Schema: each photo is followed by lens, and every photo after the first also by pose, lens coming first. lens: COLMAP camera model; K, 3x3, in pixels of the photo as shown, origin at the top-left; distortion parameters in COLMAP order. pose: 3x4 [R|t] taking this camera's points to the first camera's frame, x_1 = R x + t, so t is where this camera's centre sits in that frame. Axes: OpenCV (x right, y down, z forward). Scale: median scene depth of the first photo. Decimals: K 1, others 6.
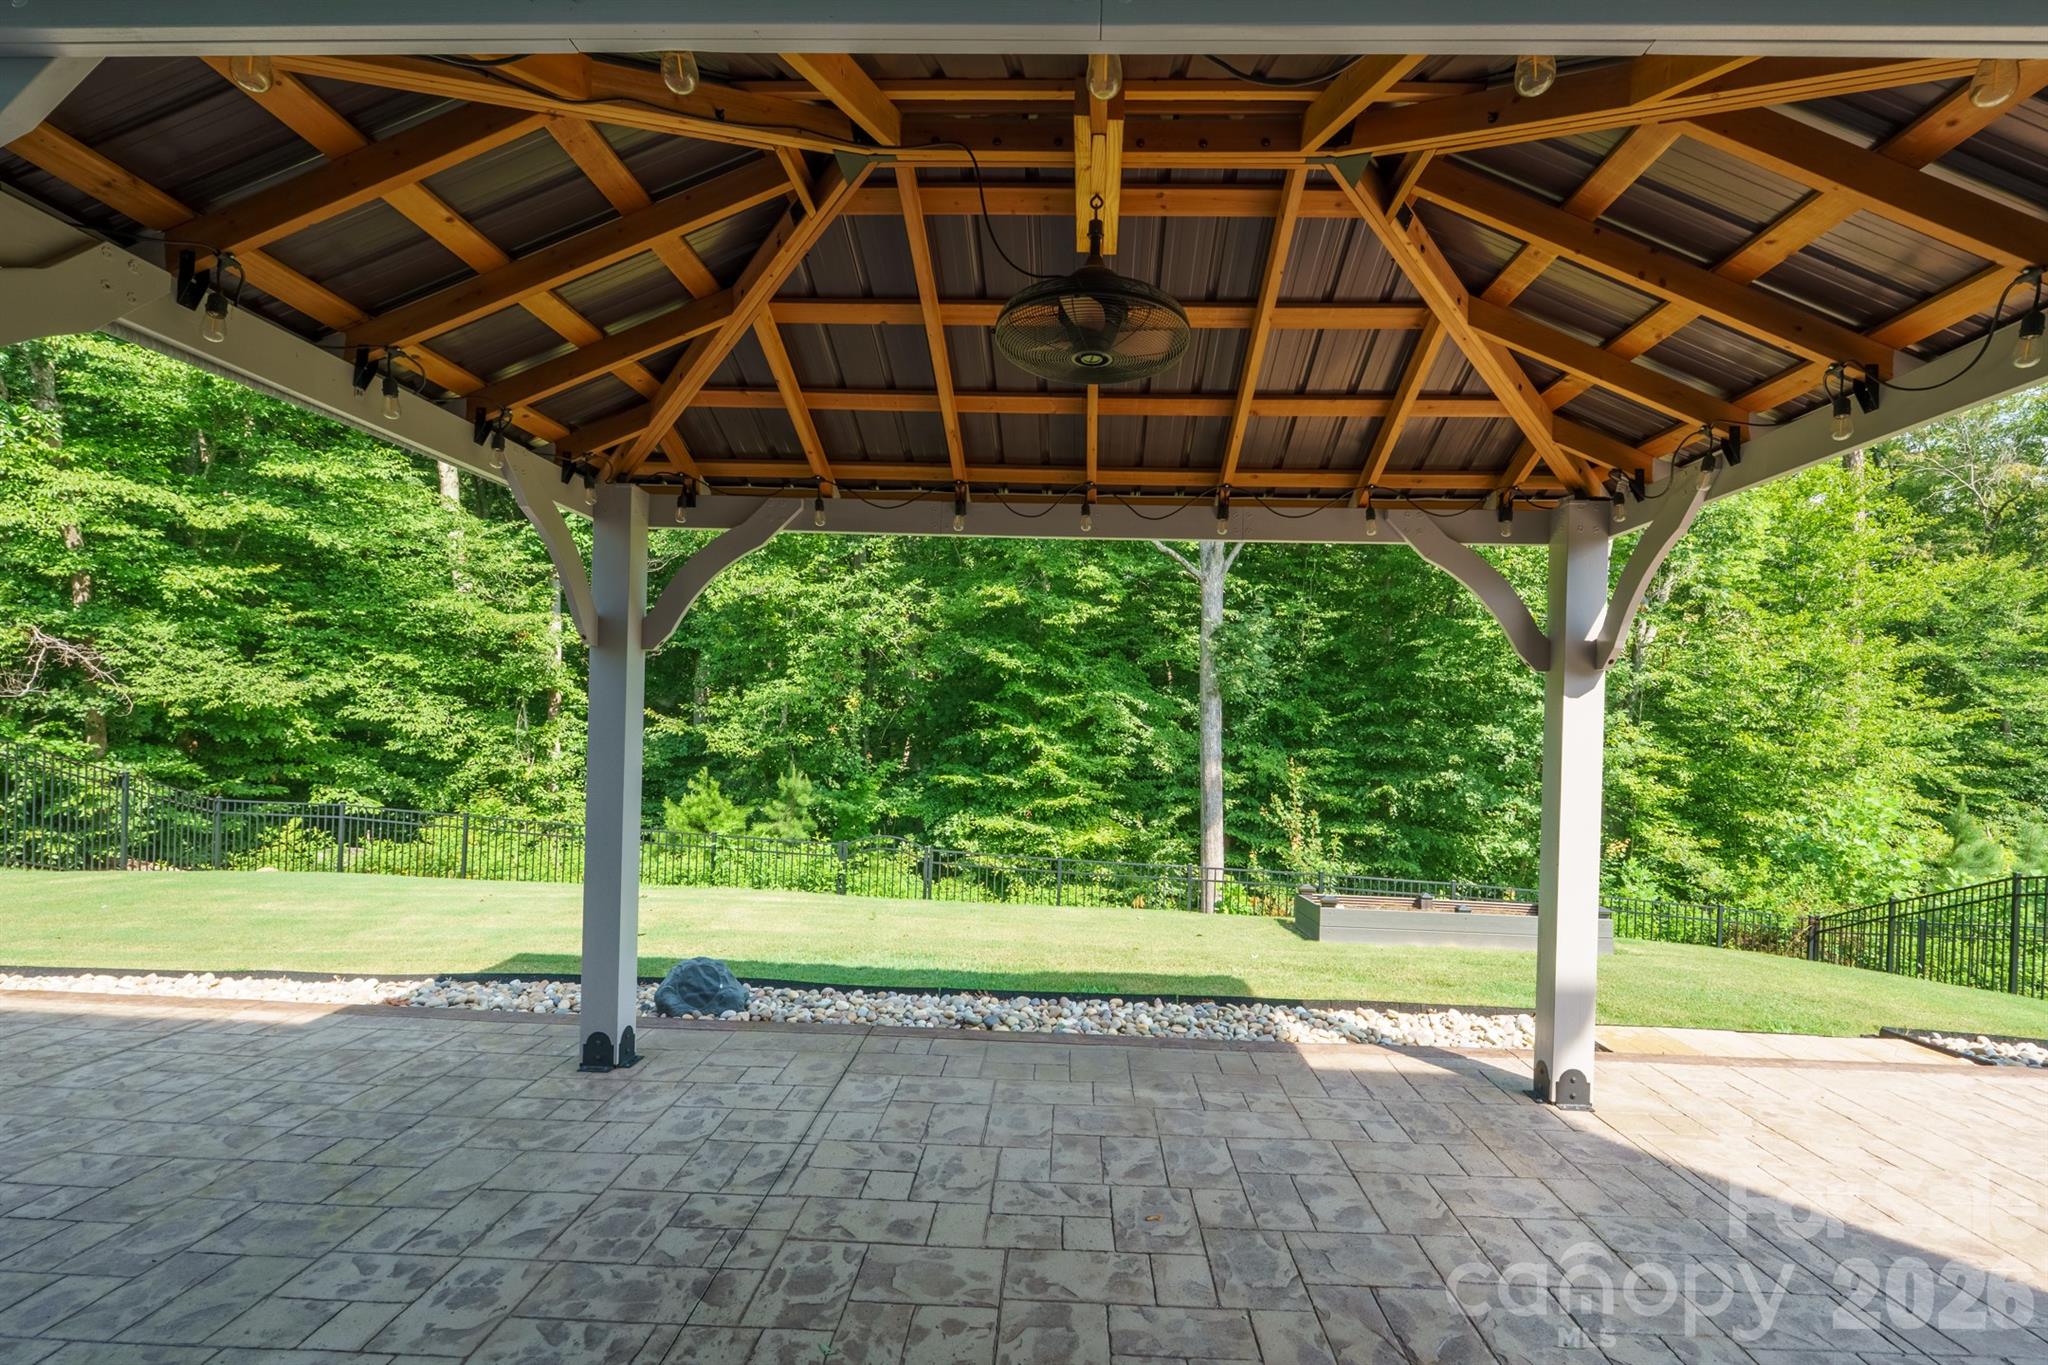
lens RADIAL K [[936.6, 0, 1035.4], [0, 936.6, 731.8], [0, 0, 1]] dist [-0.004409, -0.000618]
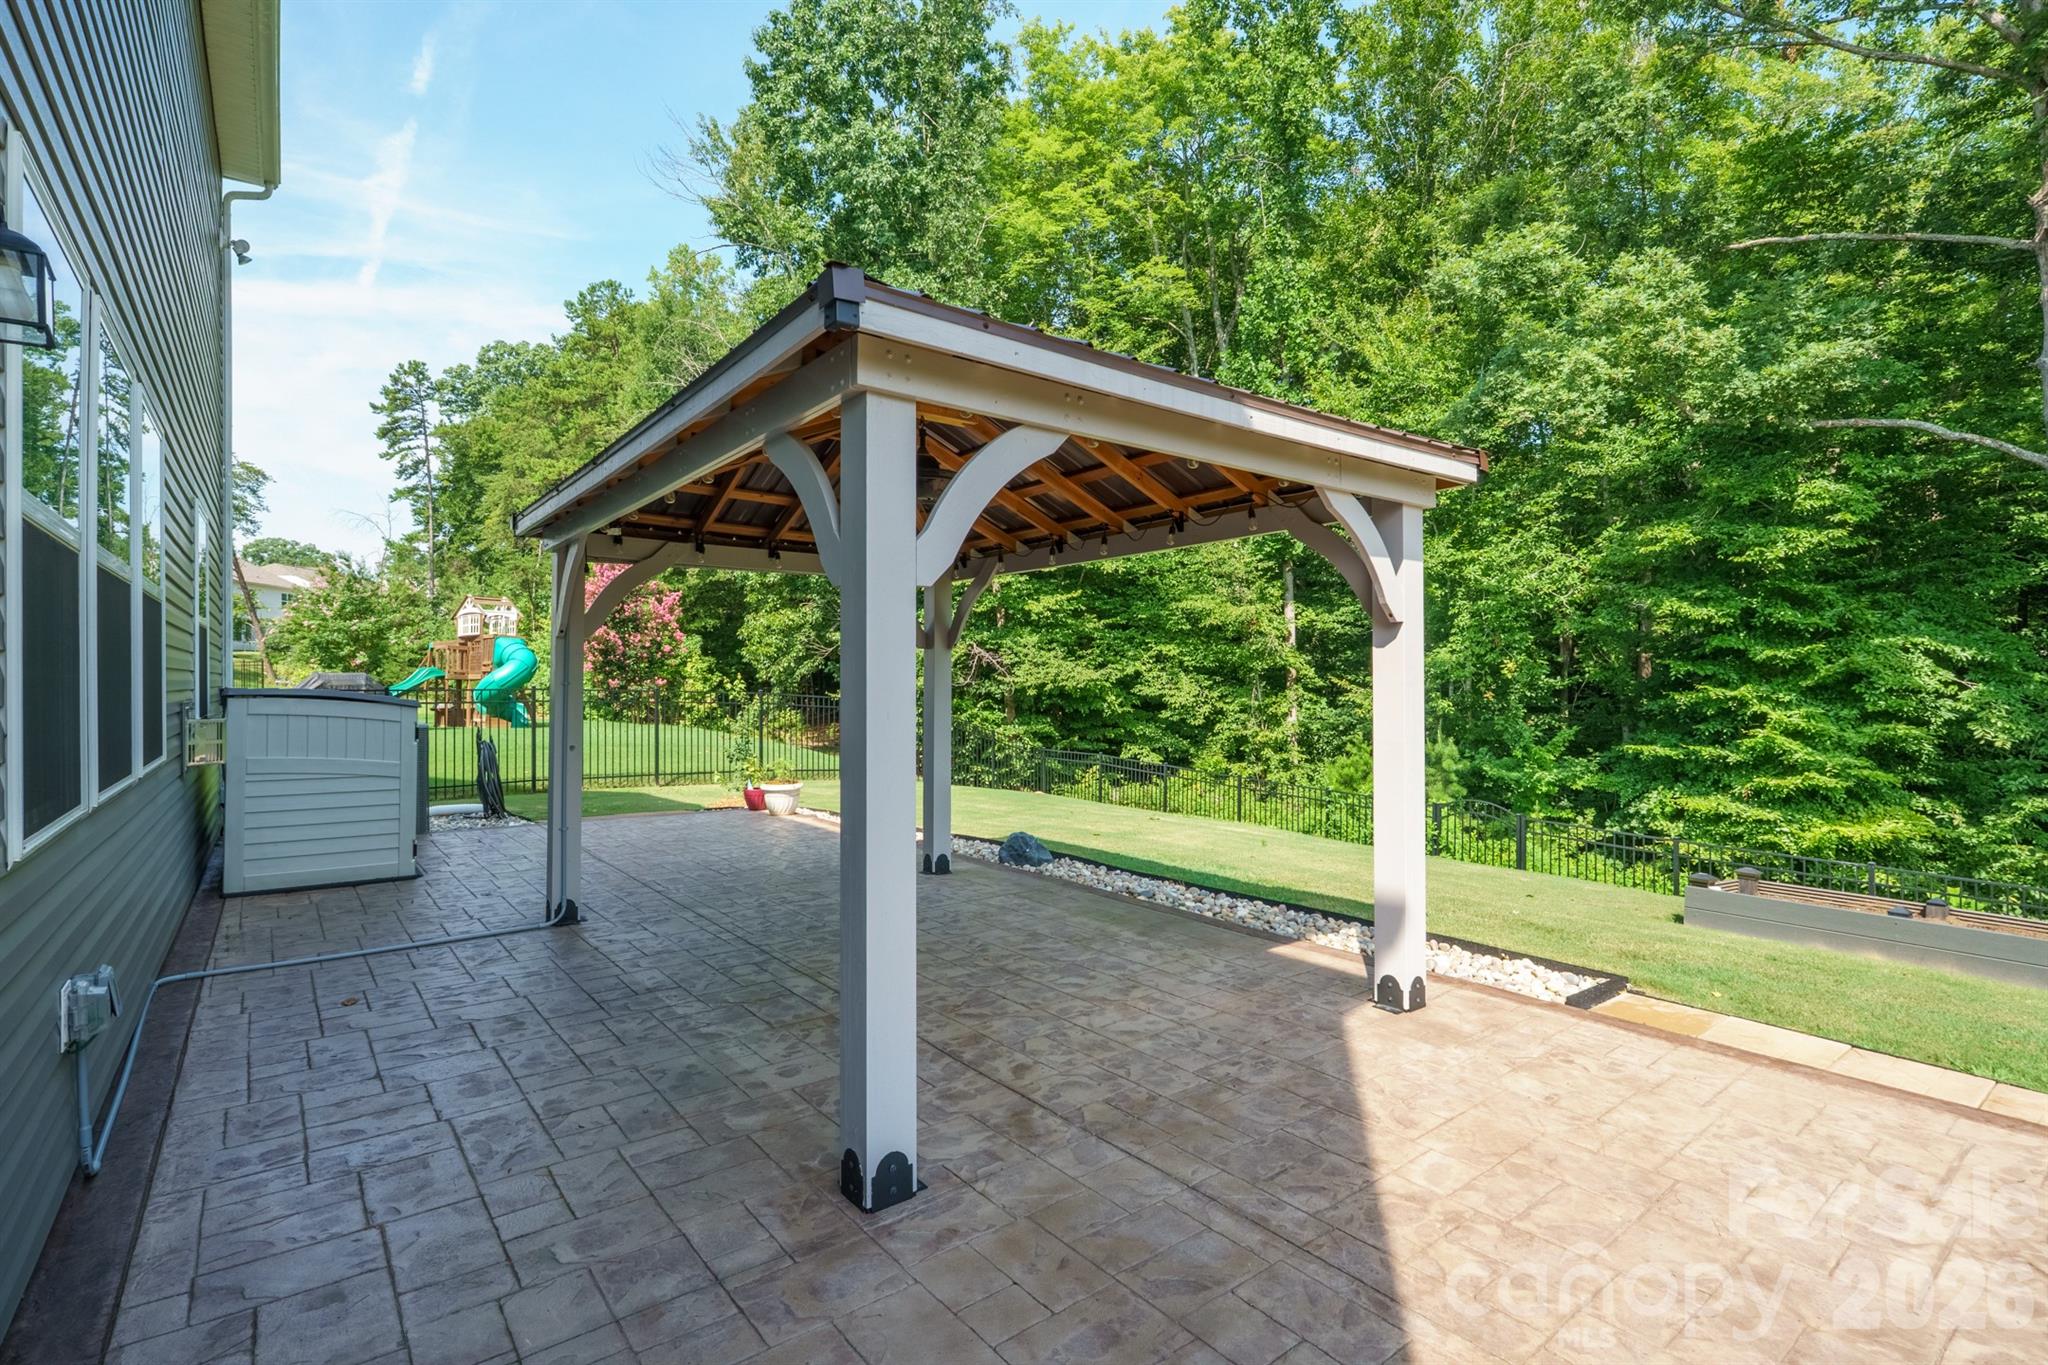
lens RADIAL K [[980.3, 0, 1024.0], [0, 980.3, 682.5], [0, 0, 1]] dist [-0.013494, 0.000108]
pose [[0.622794, -0.029869, -0.781816, 0.273311], [0.012077, 0.999519, -0.028565, 0.006927], [0.782293, 0.008348, 0.622855, -0.021276]]
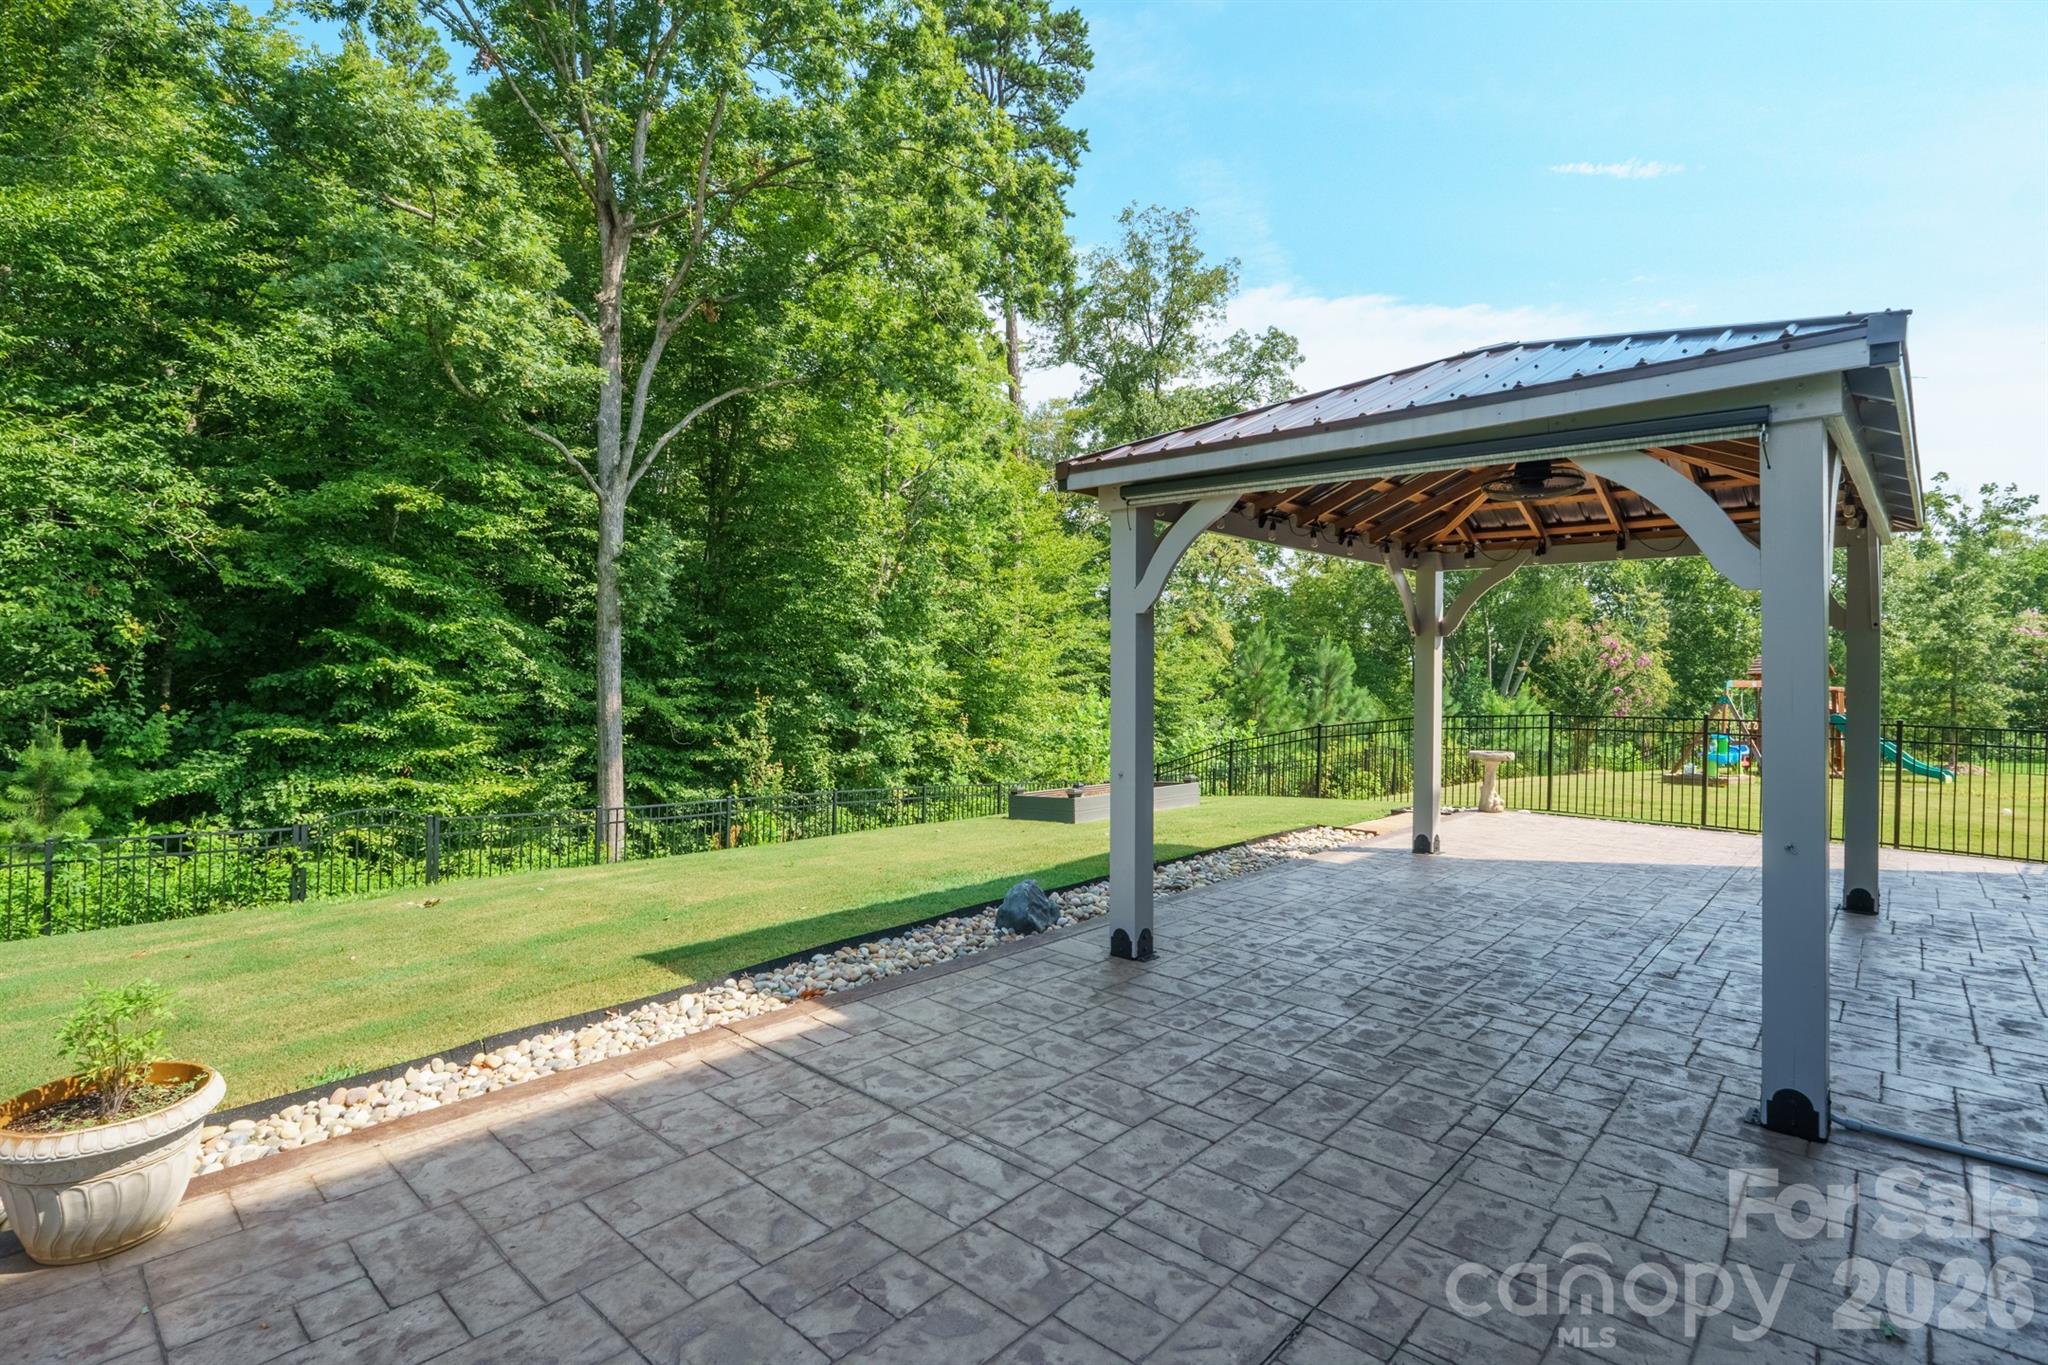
lens RADIAL K [[980.3, 0, 1024.0], [0, 980.3, 682.5], [0, 0, 1]] dist [-0.013494, 0.000108]
pose [[0.649871, -0.031091, 0.759408, -0.302727], [0.010128, 0.999428, 0.032251, -0.008615], [-0.759977, -0.013268, 0.649815, 0.057935]]
